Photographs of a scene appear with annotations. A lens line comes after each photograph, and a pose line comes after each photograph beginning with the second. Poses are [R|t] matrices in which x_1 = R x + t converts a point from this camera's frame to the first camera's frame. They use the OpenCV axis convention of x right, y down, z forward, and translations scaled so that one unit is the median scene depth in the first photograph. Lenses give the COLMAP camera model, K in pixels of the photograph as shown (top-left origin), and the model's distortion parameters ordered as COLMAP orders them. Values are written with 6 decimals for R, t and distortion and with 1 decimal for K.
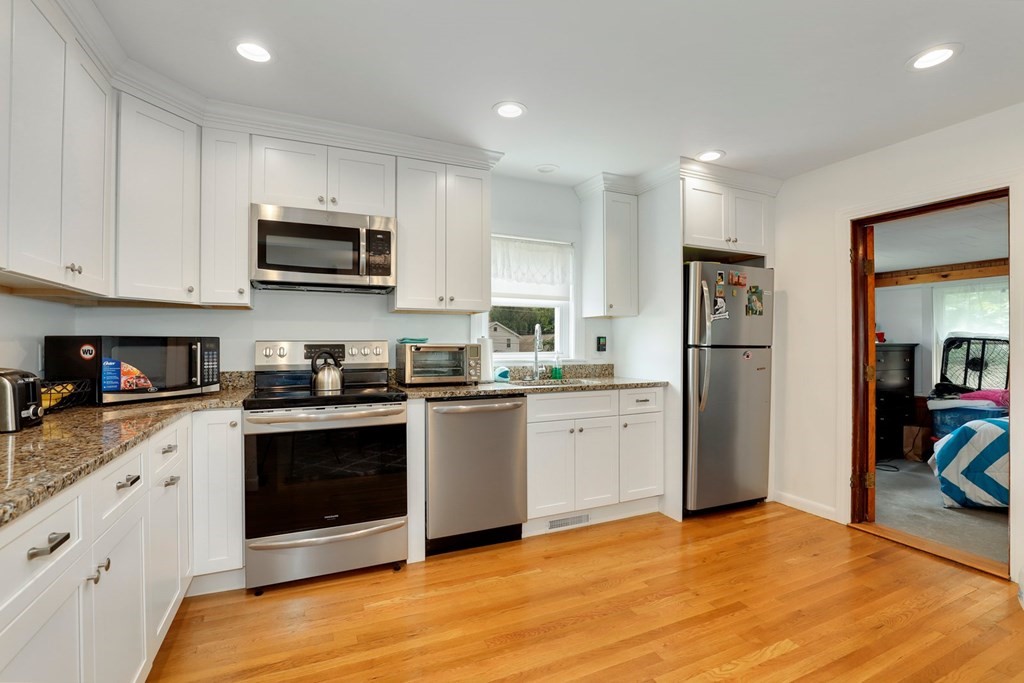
lens RADIAL K [[470.2, 0, 515.9], [0, 470.2, 341.9], [0, 0, 1]] dist [-0.033990, 0.006028]
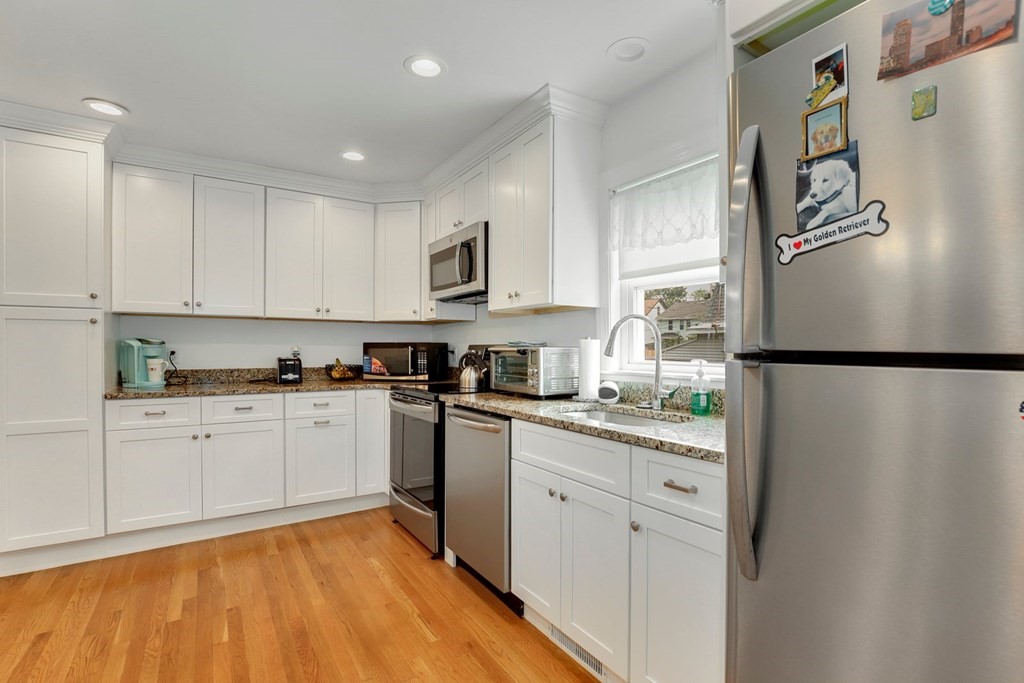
lens RADIAL K [[477.3, 0, 520.5], [0, 477.3, 351.9], [0, 0, 1]] dist [-0.035011, 0.007432]
pose [[0.152084, 0.008342, -0.988332, 0.729144], [0.000185, 0.999964, 0.008469, 0.005493], [0.988368, -0.001471, 0.152077, 0.890806]]
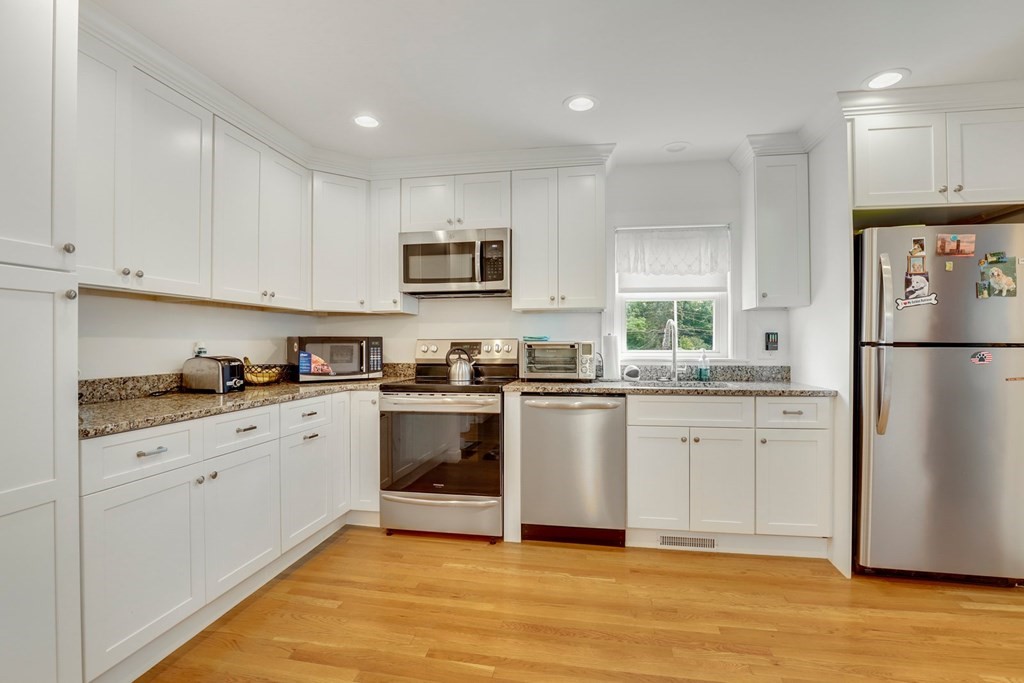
lens RADIAL K [[470.2, 0, 515.9], [0, 470.2, 341.9], [0, 0, 1]] dist [-0.033990, 0.006028]
pose [[0.821120, -0.002012, -0.570752, 0.371923], [0.003570, 0.999992, 0.001611, 0.003033], [0.570745, -0.003361, 0.821121, 0.097871]]
